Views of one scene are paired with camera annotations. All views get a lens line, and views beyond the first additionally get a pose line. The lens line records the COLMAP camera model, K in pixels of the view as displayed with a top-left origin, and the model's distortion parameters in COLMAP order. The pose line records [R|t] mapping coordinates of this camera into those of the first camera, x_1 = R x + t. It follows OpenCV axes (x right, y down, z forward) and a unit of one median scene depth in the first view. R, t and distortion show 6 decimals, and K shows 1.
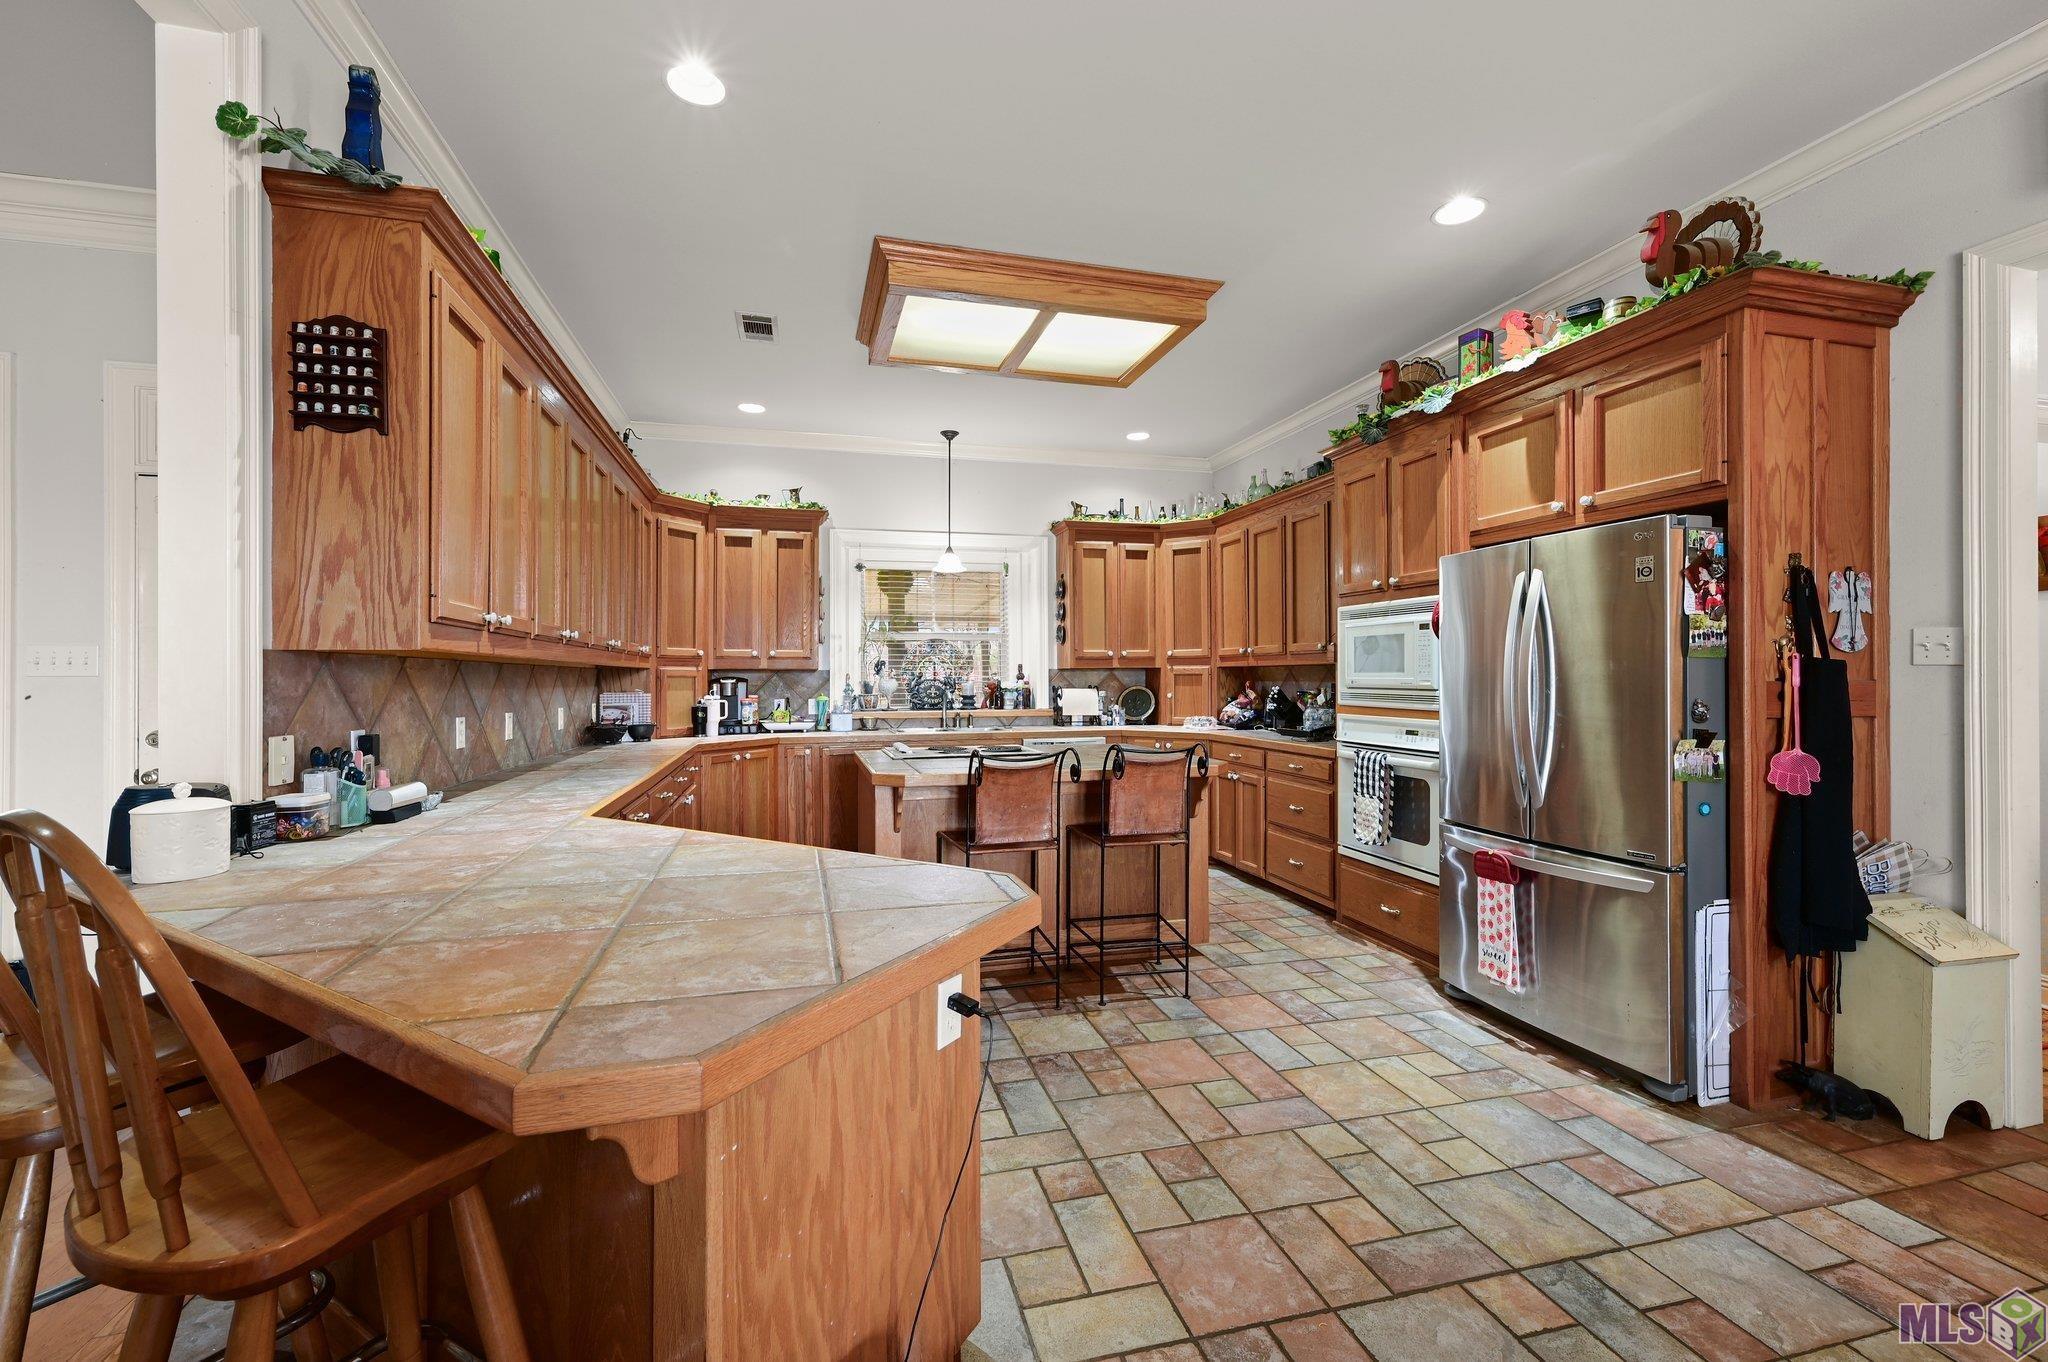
lens RADIAL K [[816.7, 0, 1015.6], [0, 816.7, 670.9], [0, 0, 1]] dist [-0.001462, 0.000384]
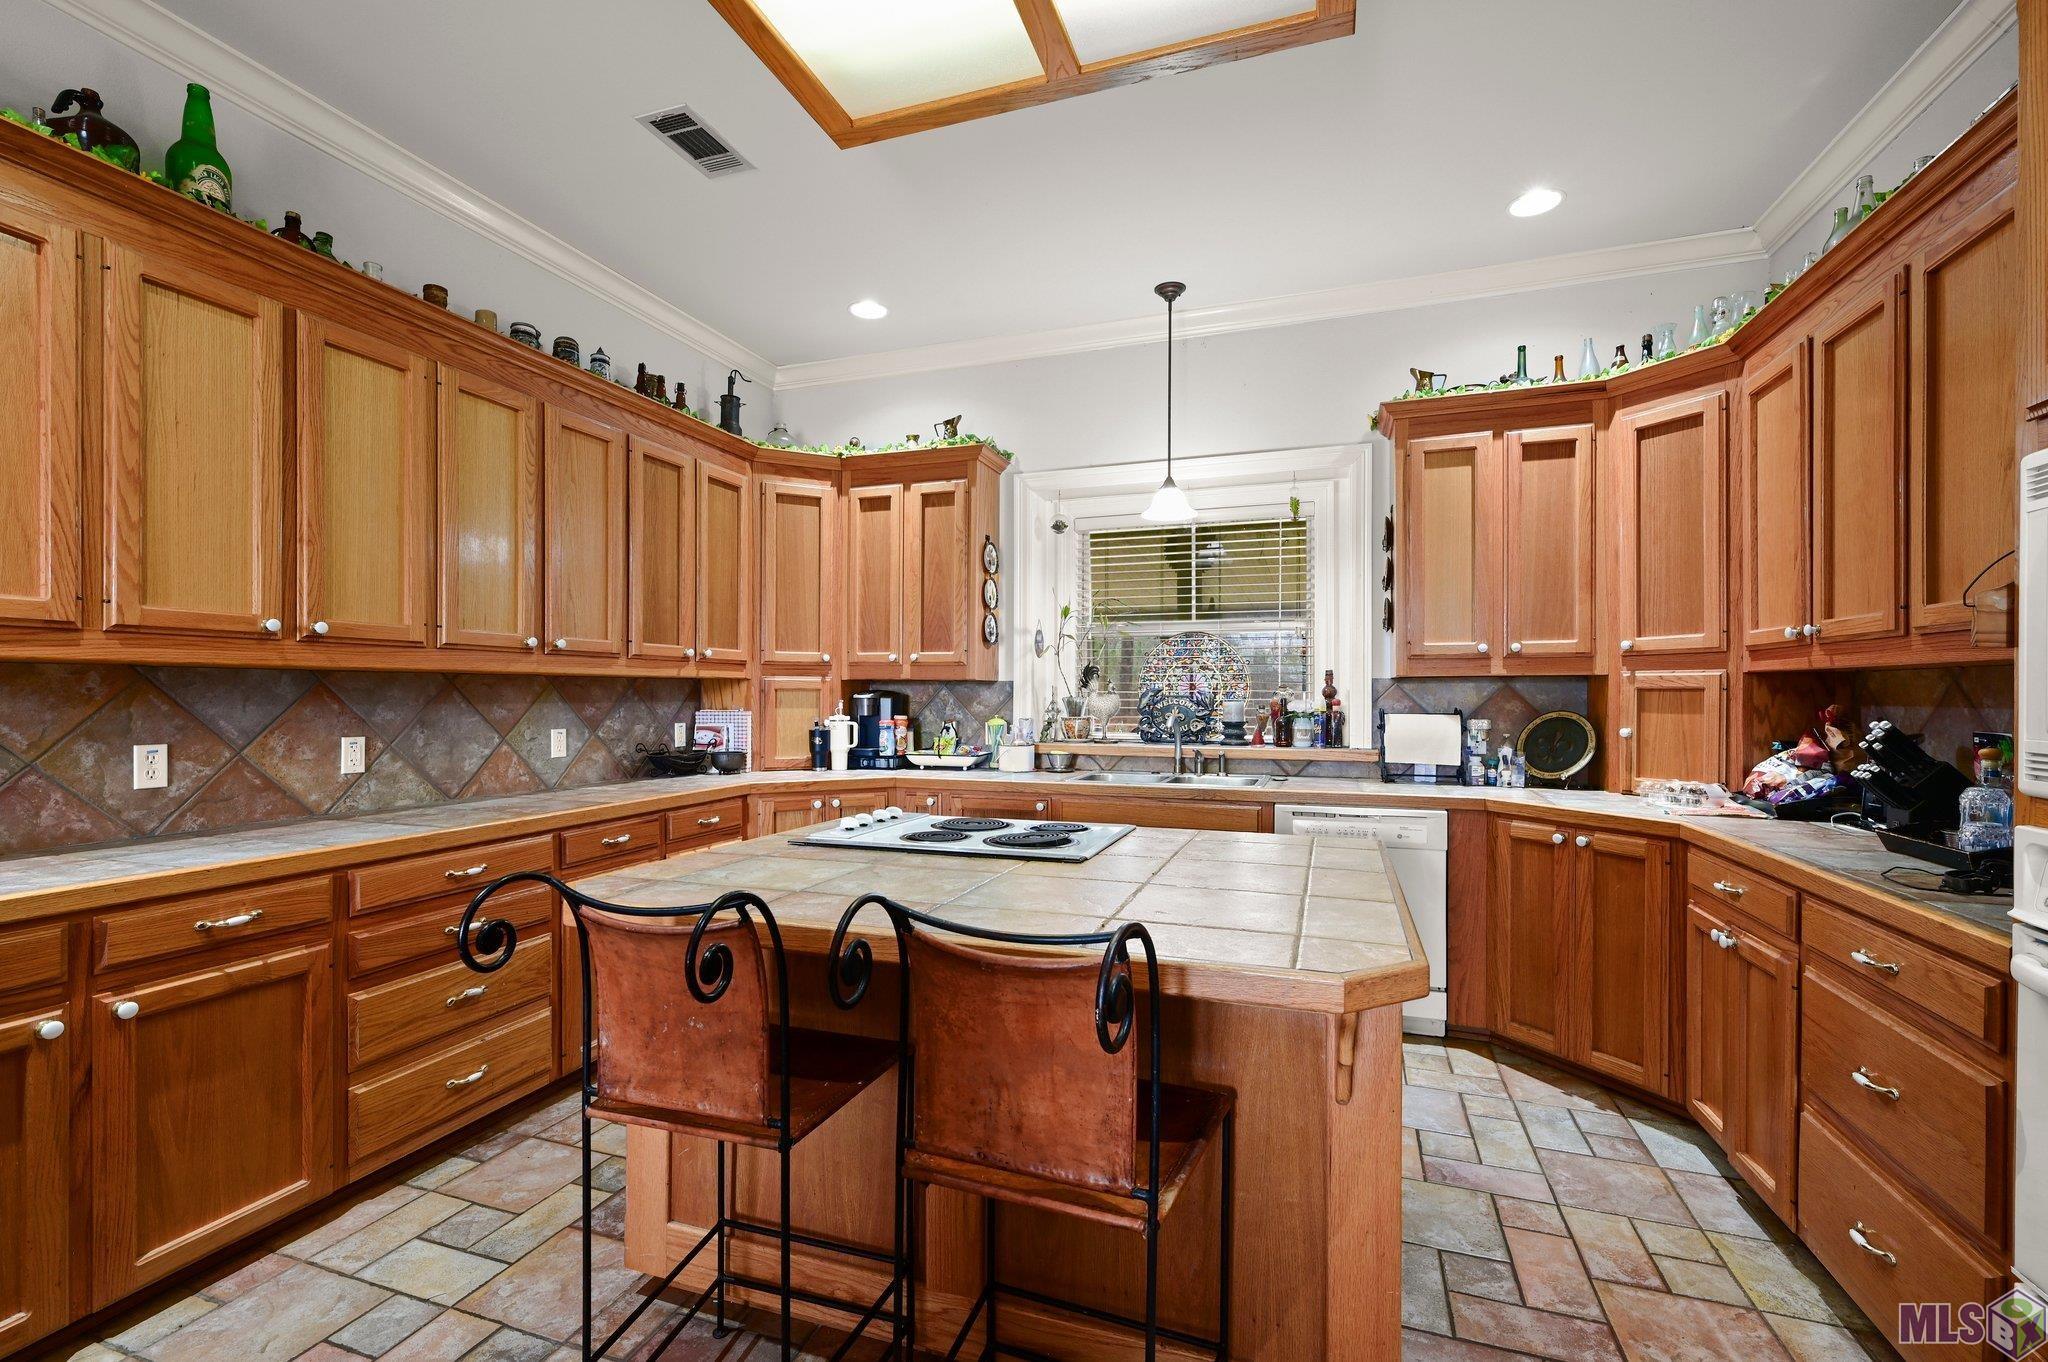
lens RADIAL K [[894.7, 0, 1023.3], [0, 894.7, 695.8], [0, 0, 1]] dist [0.003089, -0.000369]
pose [[0.830923, 0.006898, -0.556345, 0.199317], [0.000328, 0.999917, 0.012887, 0.001684], [0.556387, -0.010891, 0.830852, 0.386712]]
